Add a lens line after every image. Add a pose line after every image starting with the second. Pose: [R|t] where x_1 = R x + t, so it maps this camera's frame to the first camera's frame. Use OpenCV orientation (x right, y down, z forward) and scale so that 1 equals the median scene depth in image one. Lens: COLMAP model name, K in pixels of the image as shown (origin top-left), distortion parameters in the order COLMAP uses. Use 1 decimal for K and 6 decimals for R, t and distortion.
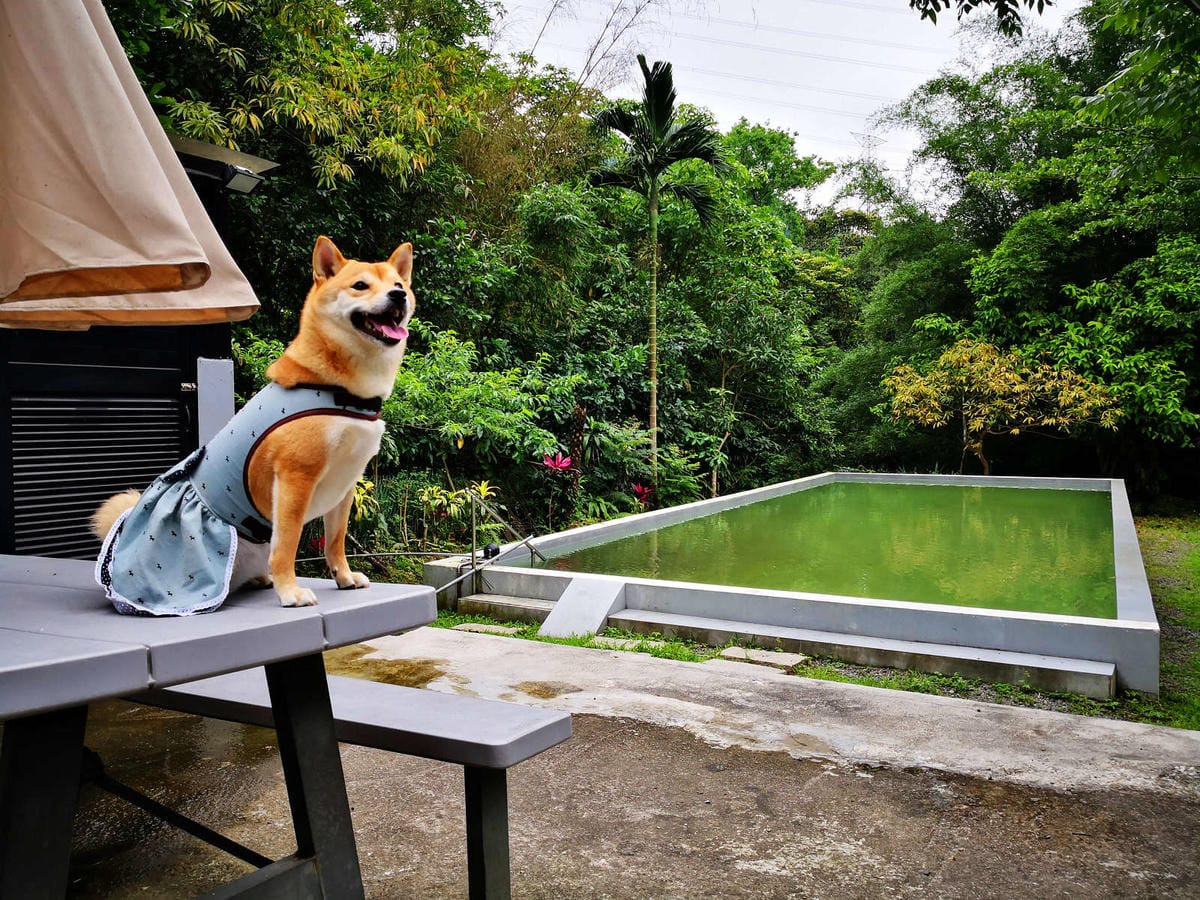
lens RADIAL K [[971.5, 0, 596.2], [0, 971.5, 425.2], [0, 0, 1]] dist [-0.003347, -0.030425]
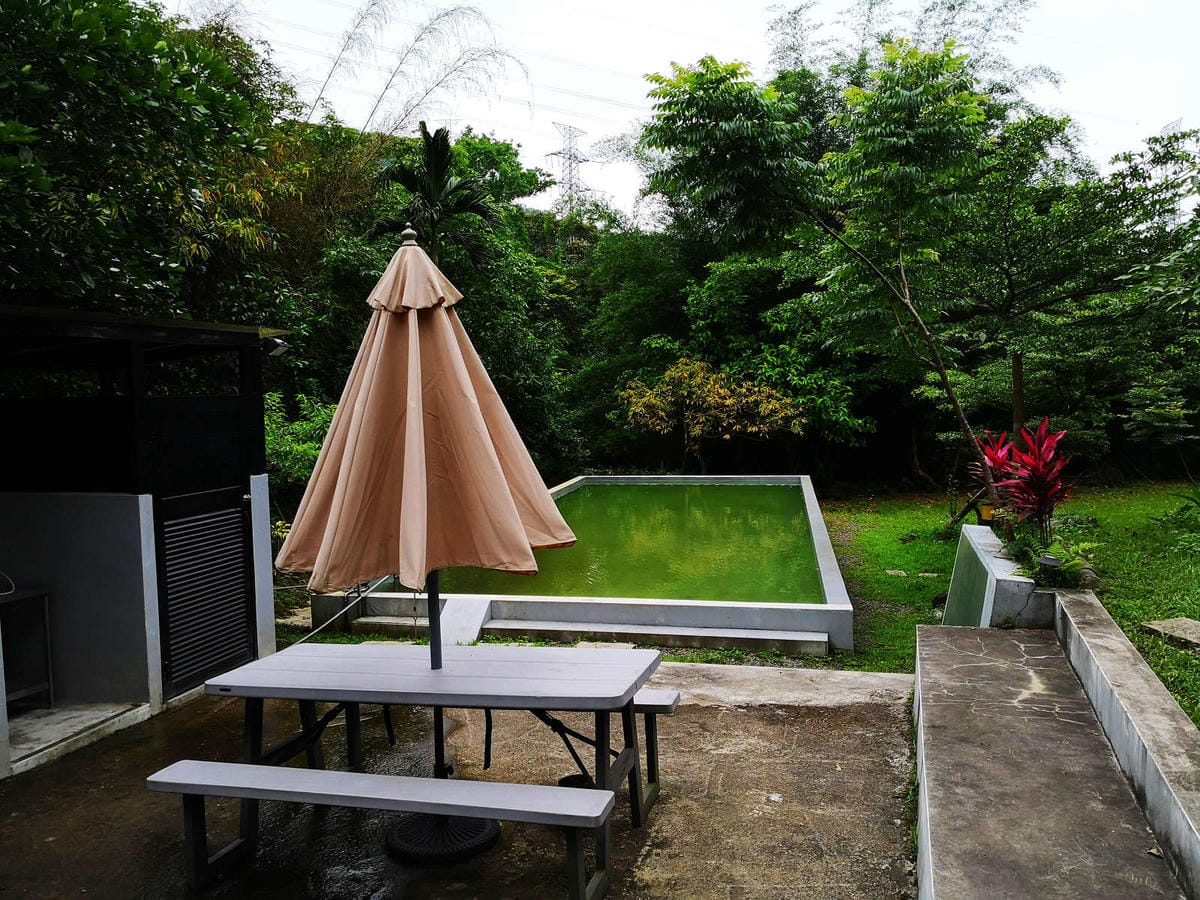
lens RADIAL K [[943.7, 0, 599.2], [0, 943.7, 428.1], [0, 0, 1]] dist [0.073630, -0.338173]
pose [[0.957191, -0.024851, 0.288389, -0.067023], [0.020107, 0.999610, 0.019401, -0.032462], [-0.288759, -0.012772, 0.957317, -0.095373]]
